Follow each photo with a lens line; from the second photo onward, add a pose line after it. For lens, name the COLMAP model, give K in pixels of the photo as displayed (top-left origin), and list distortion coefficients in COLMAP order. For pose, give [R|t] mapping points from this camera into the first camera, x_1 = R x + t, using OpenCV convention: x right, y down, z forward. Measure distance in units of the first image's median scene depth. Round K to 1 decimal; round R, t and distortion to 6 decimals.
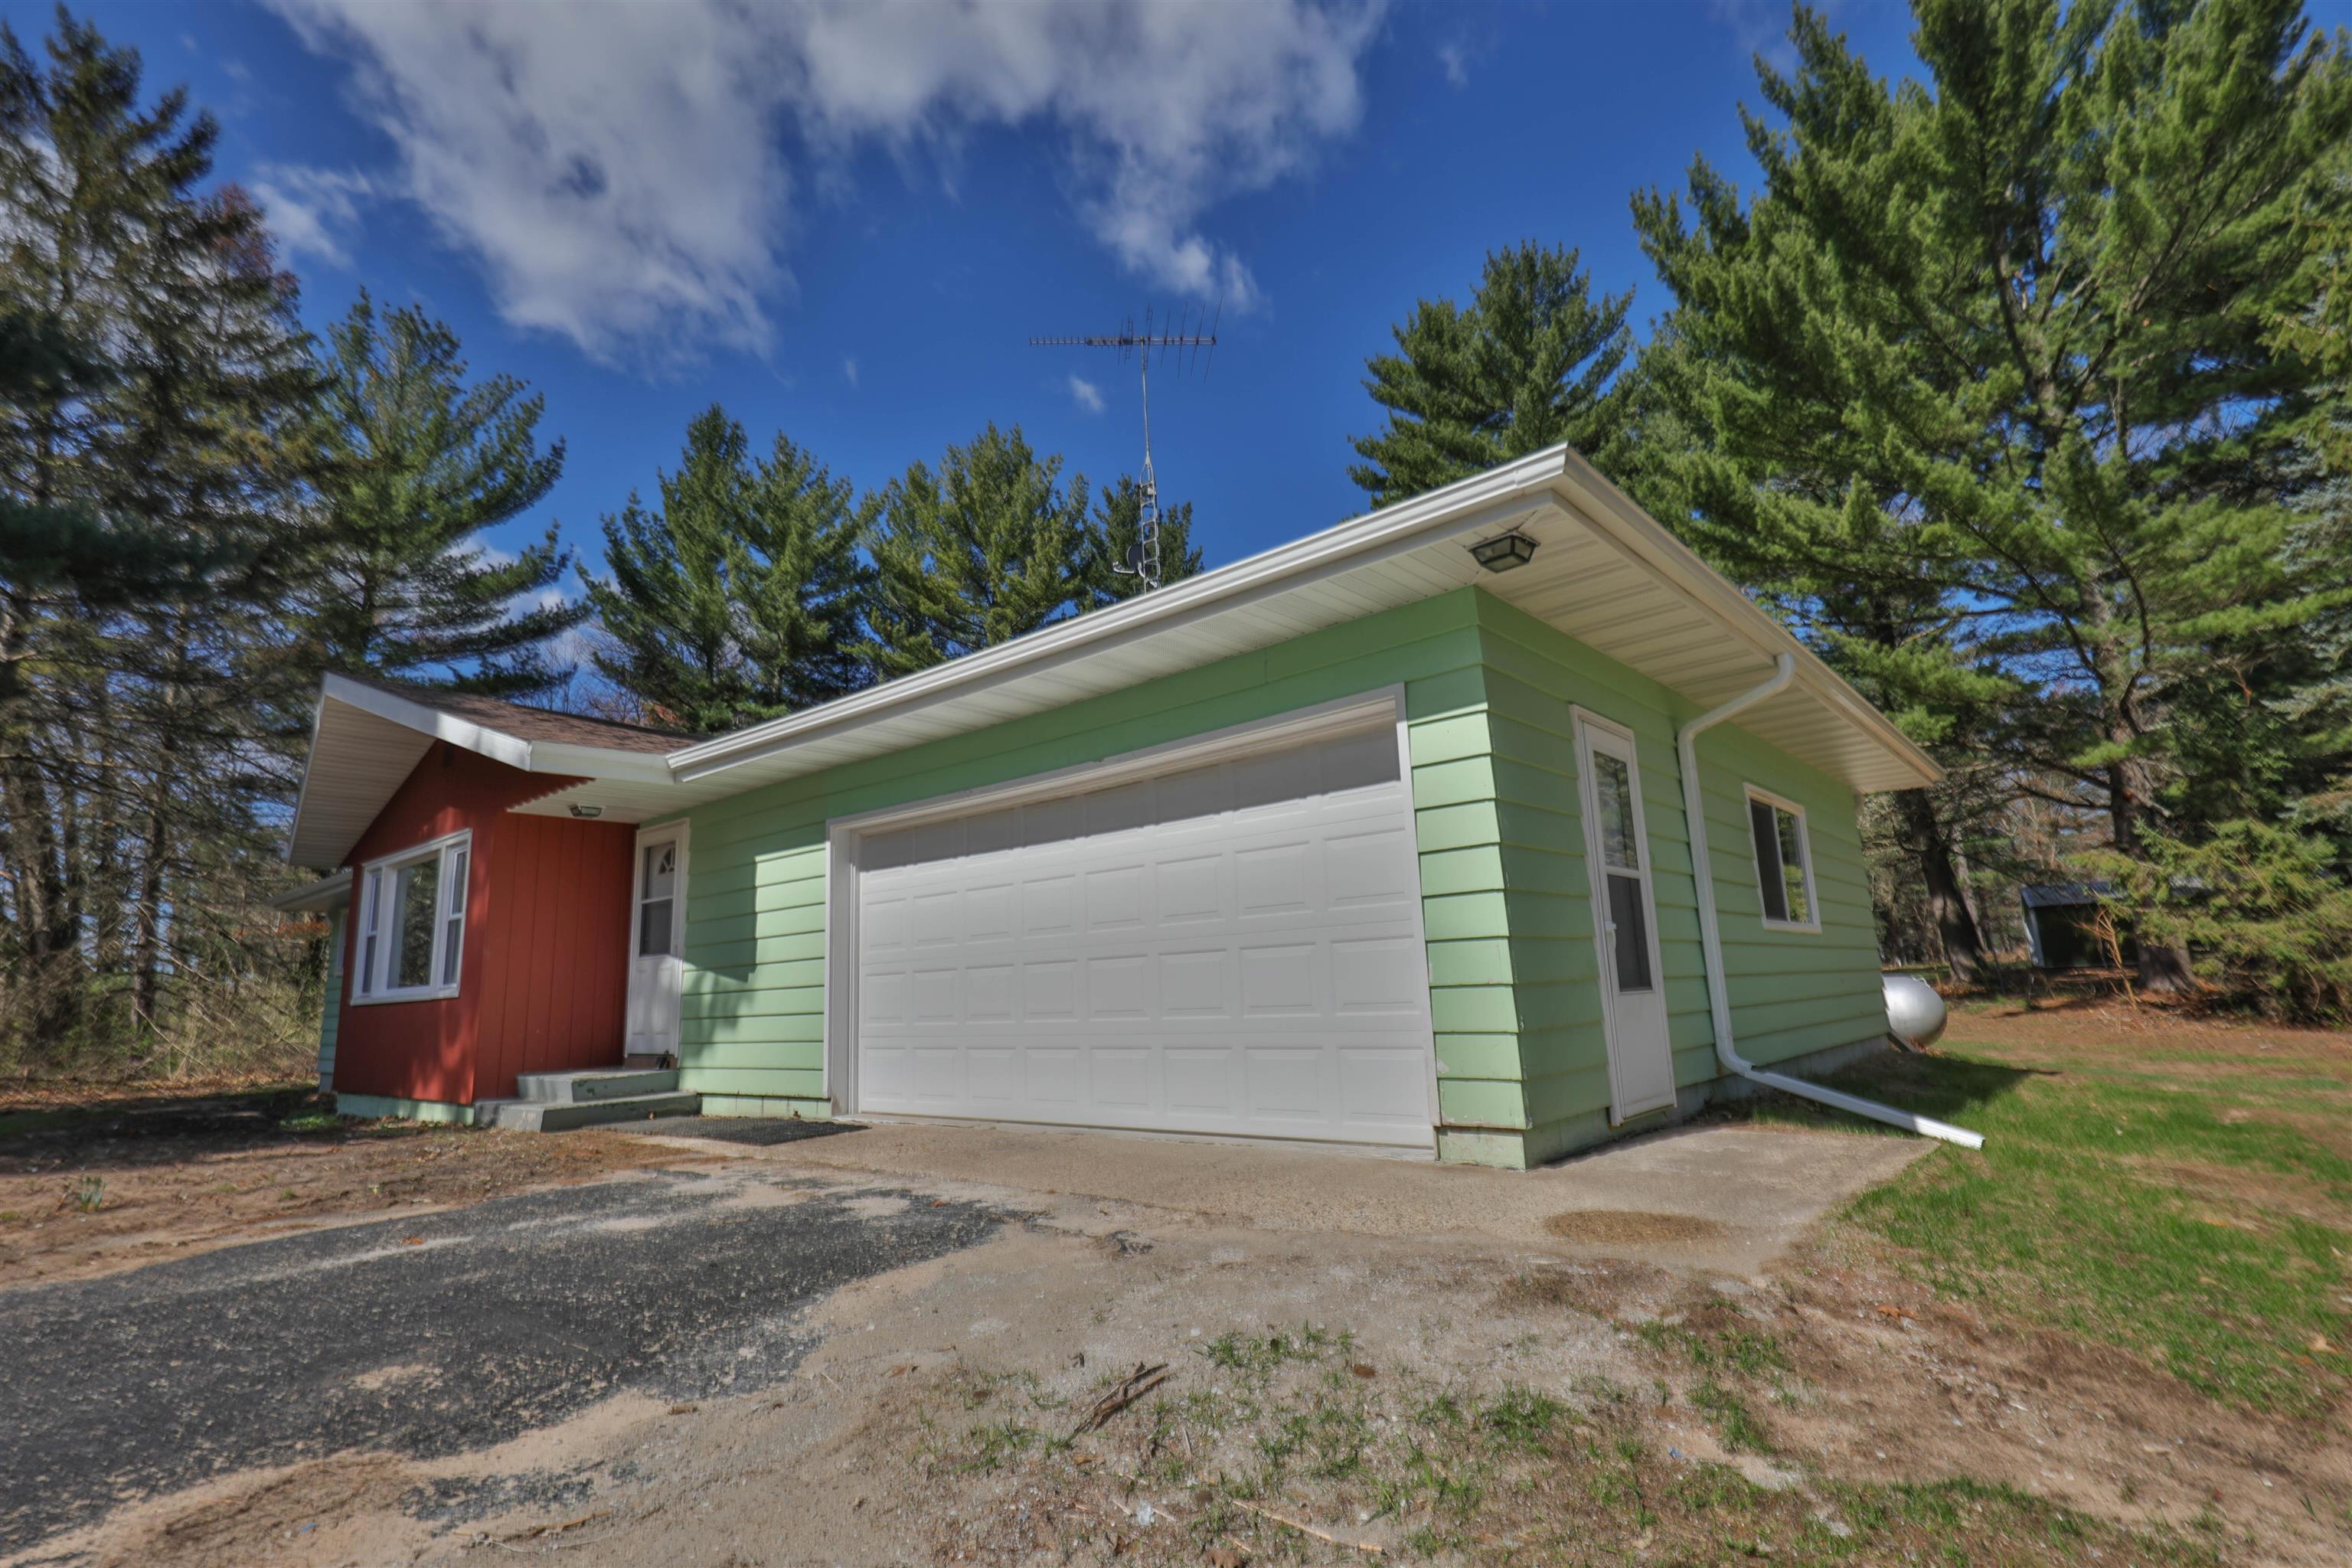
lens RADIAL K [[1125.3, 0, 1169.4], [0, 1125.3, 779.3], [0, 0, 1]] dist [0.015176, -0.007226]
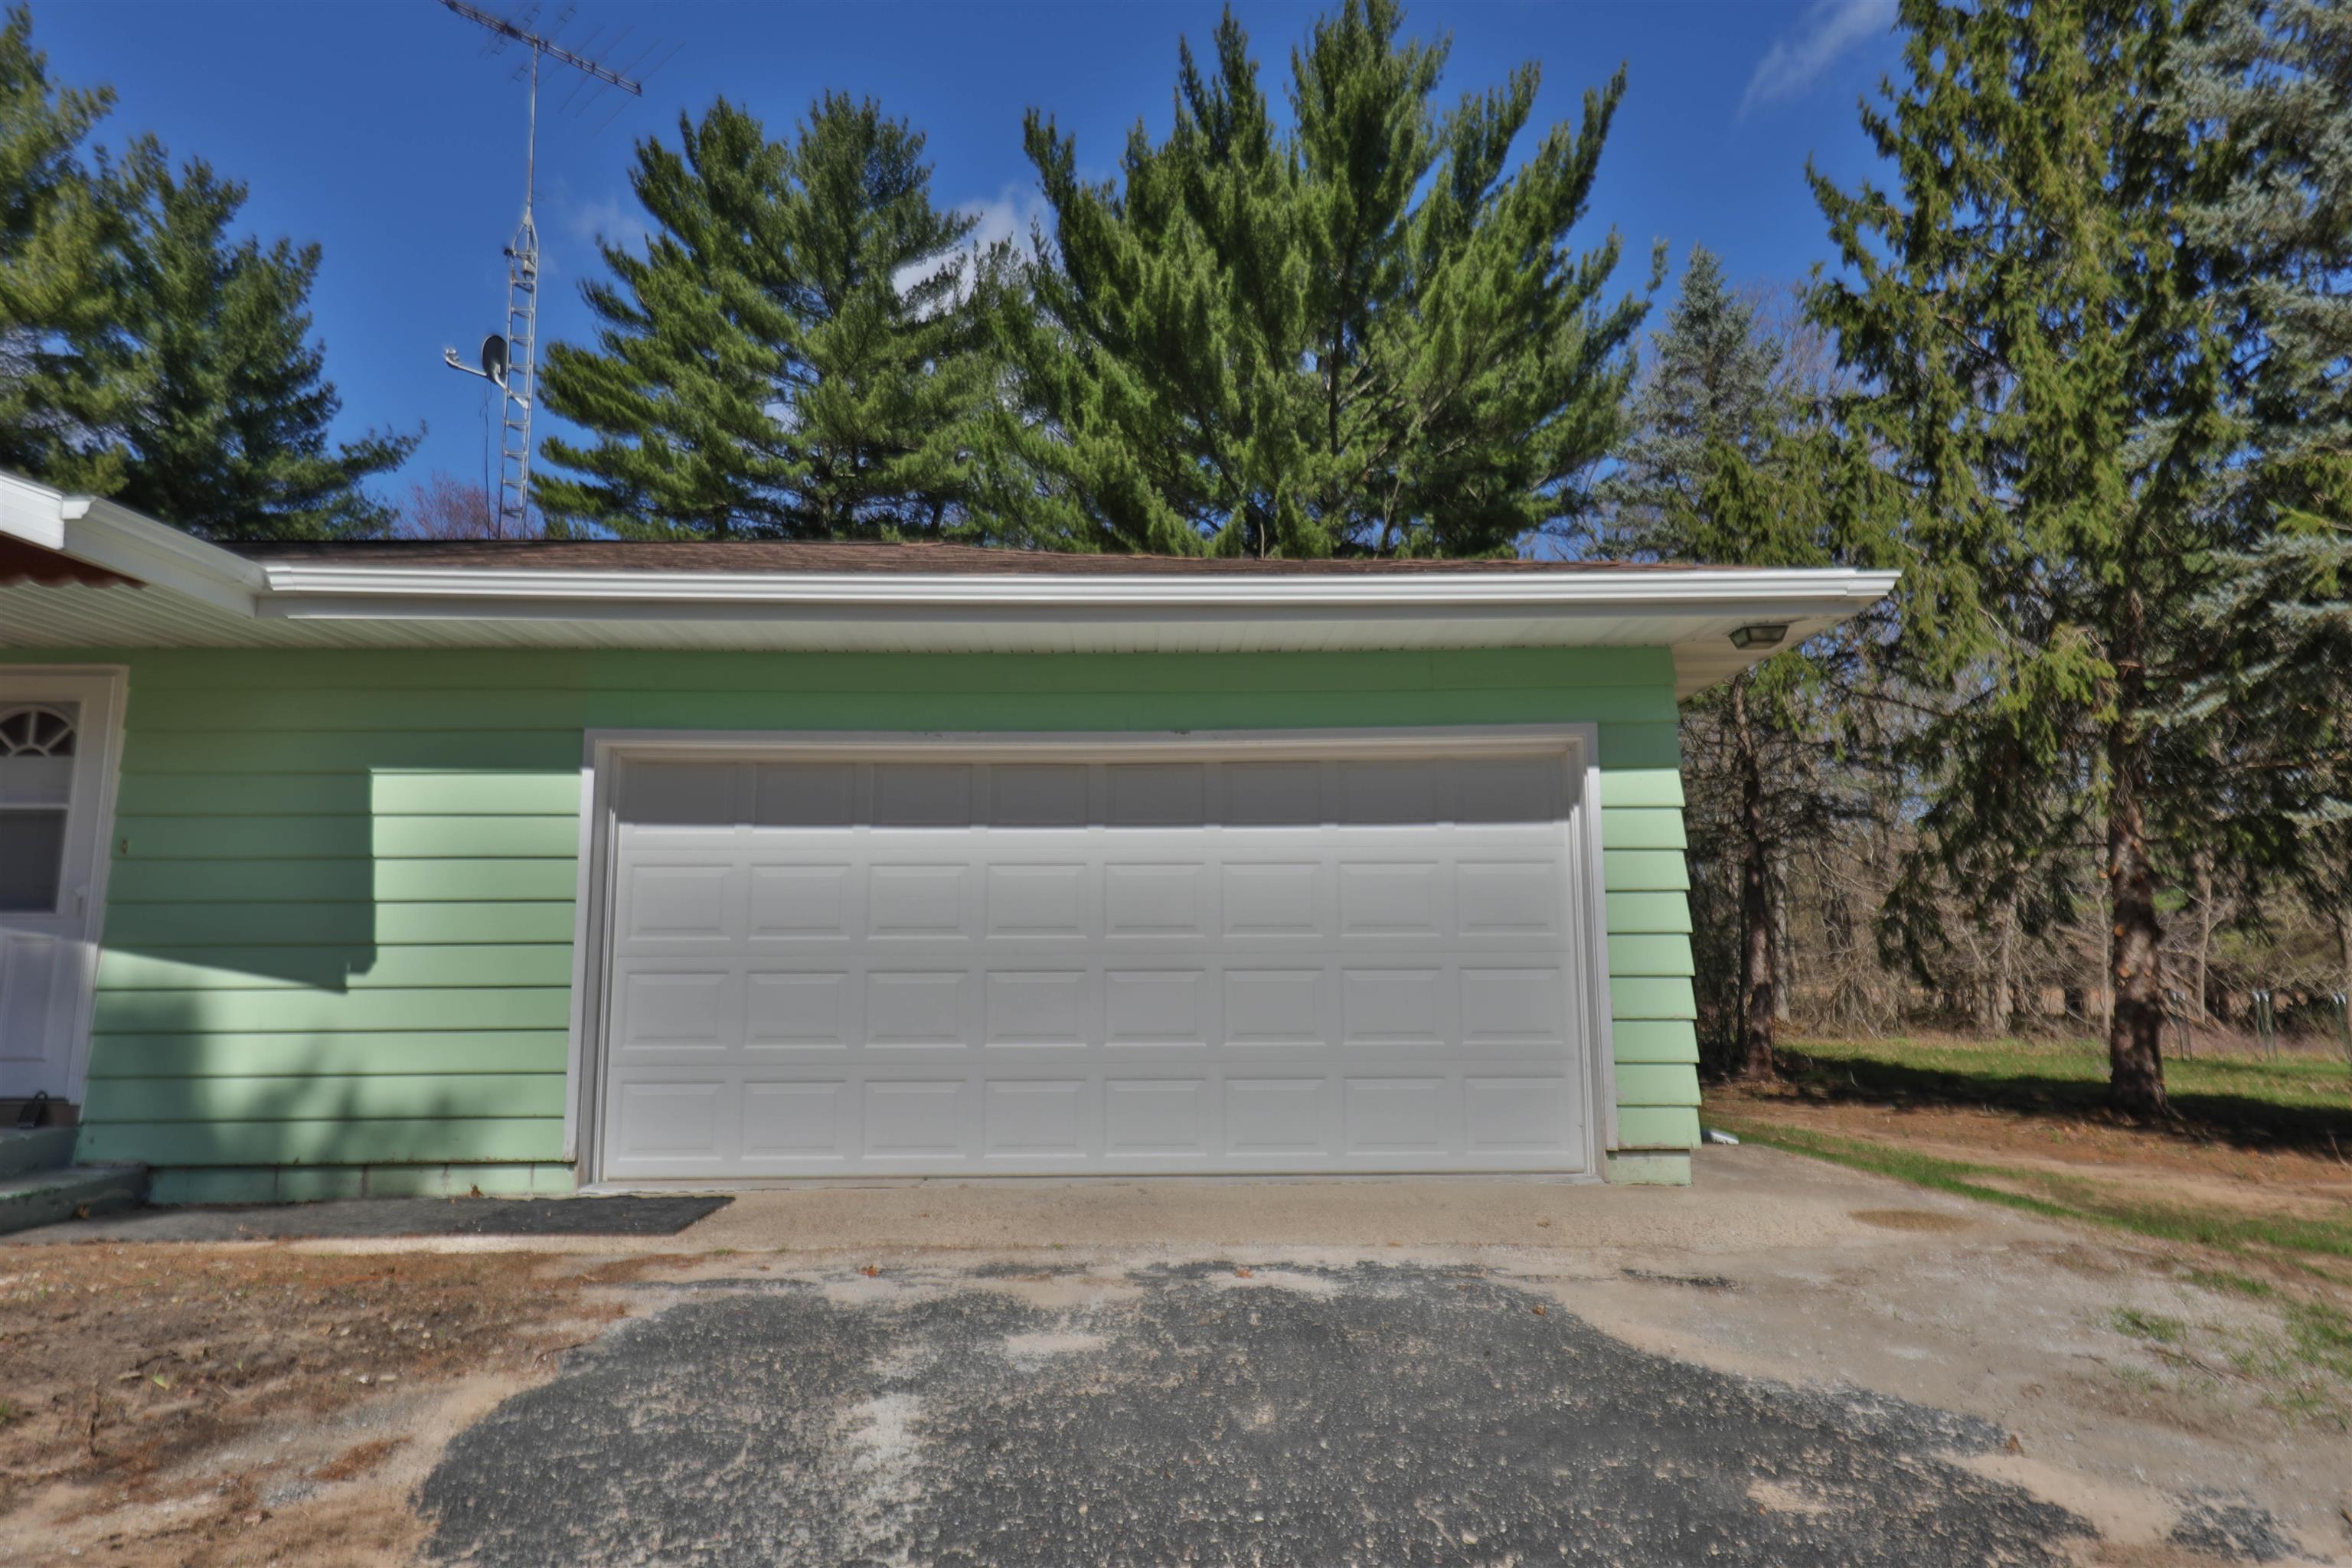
lens RADIAL K [[1382.2, 0, 1172.8], [0, 1382.2, 771.6], [0, 0, 1]] dist [0.033590, -0.016958]
pose [[0.737857, 0.132230, 0.661878, -0.145053], [-0.152149, 0.987968, -0.027761, 0.007736], [-0.657585, -0.080220, 0.749097, 0.046487]]
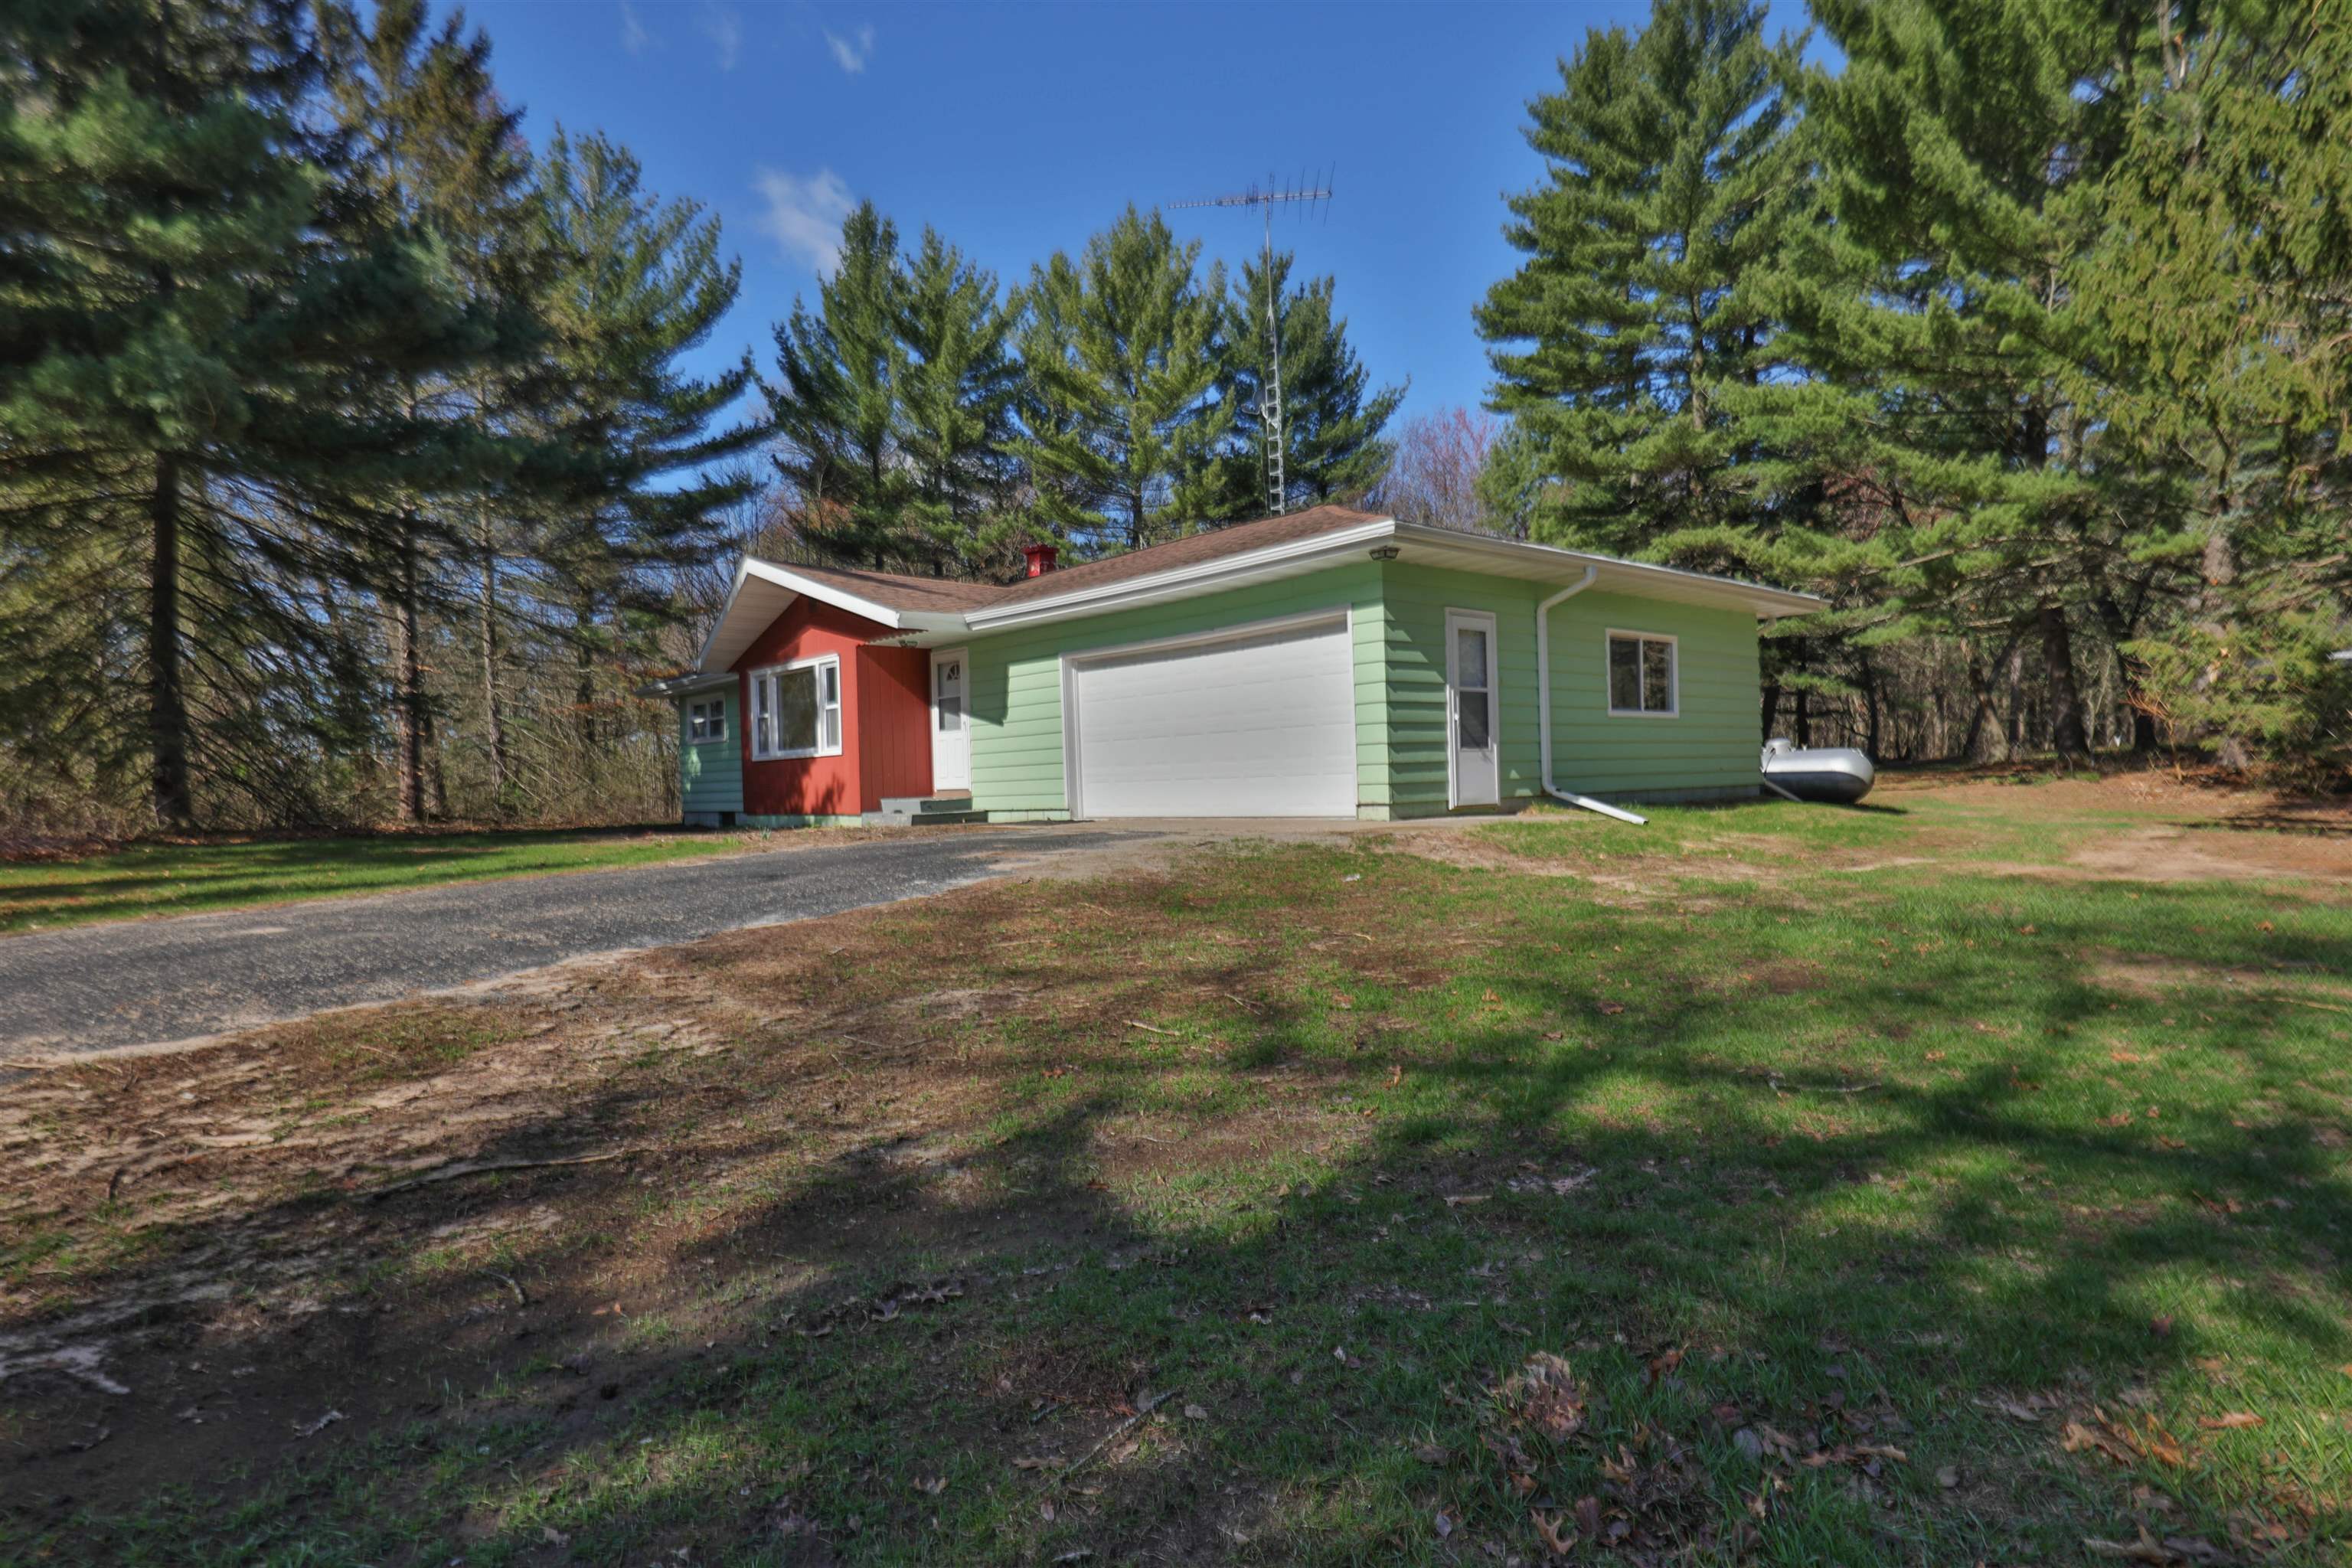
lens RADIAL K [[1254.2, 0, 1176.0], [0, 1254.2, 784.0], [0, 0, 1]] dist [-0.002510, -0.000232]
pose [[0.992391, 0.007081, -0.122926, 0.025368], [0.016786, 0.981243, 0.192042, -0.029829], [0.121980, -0.192644, 0.973657, -0.199780]]
